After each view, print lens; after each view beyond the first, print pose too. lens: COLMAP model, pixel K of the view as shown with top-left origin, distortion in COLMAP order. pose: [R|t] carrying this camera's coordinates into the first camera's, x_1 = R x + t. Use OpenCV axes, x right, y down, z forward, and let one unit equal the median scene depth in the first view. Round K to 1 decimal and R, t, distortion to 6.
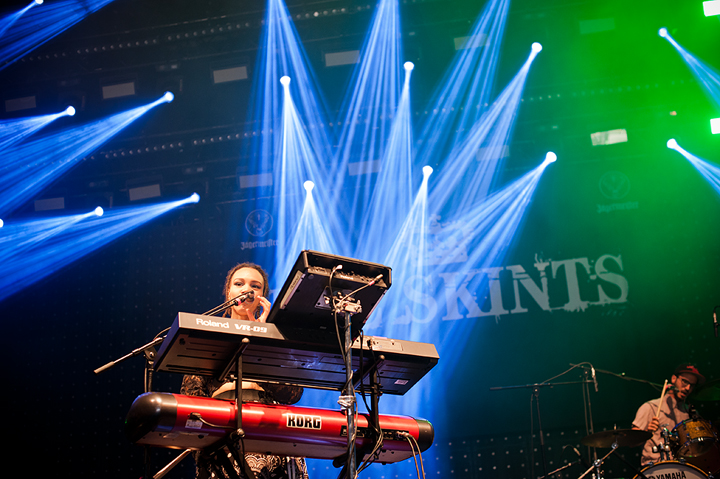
lens RADIAL K [[1055.7, 0, 344.0], [0, 1055.7, 240.7], [0, 0, 1]] dist [-0.112248, 0.024035]
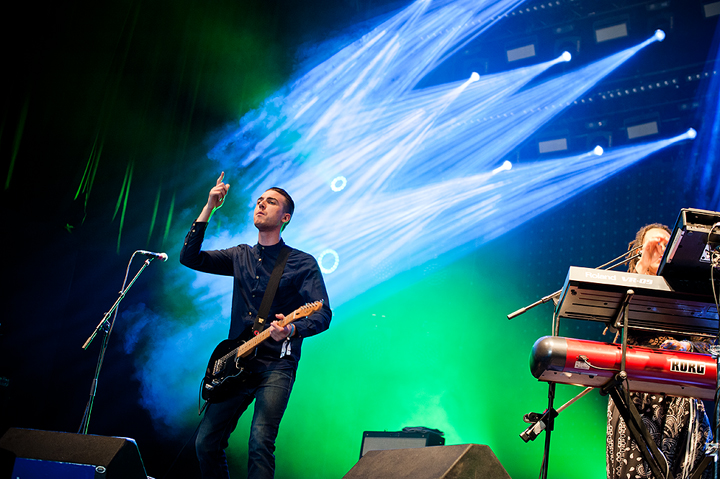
lens RADIAL K [[1055.7, 0, 344.0], [0, 1055.7, 240.7], [0, 0, 1]] dist [-0.112248, 0.024035]
pose [[0.872561, -0.006574, -0.488462, 0.170300], [0.040102, 0.997499, 0.058210, -0.032468], [0.486857, -0.070380, 0.870642, -0.091211]]
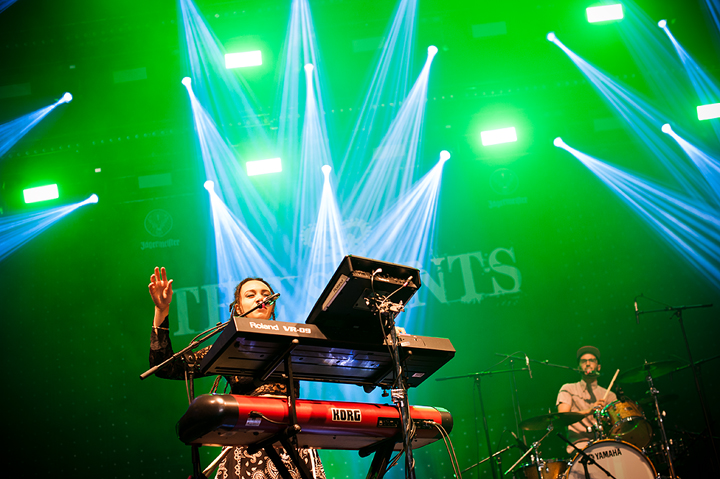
lens RADIAL K [[1055.7, 0, 344.0], [0, 1055.7, 240.7], [0, 0, 1]] dist [-0.112248, 0.024035]
pose [[0.988086, -0.017441, 0.152912, -0.194339], [0.016556, 0.999838, 0.007060, -0.012783], [-0.153010, -0.004444, 0.988215, -0.055839]]
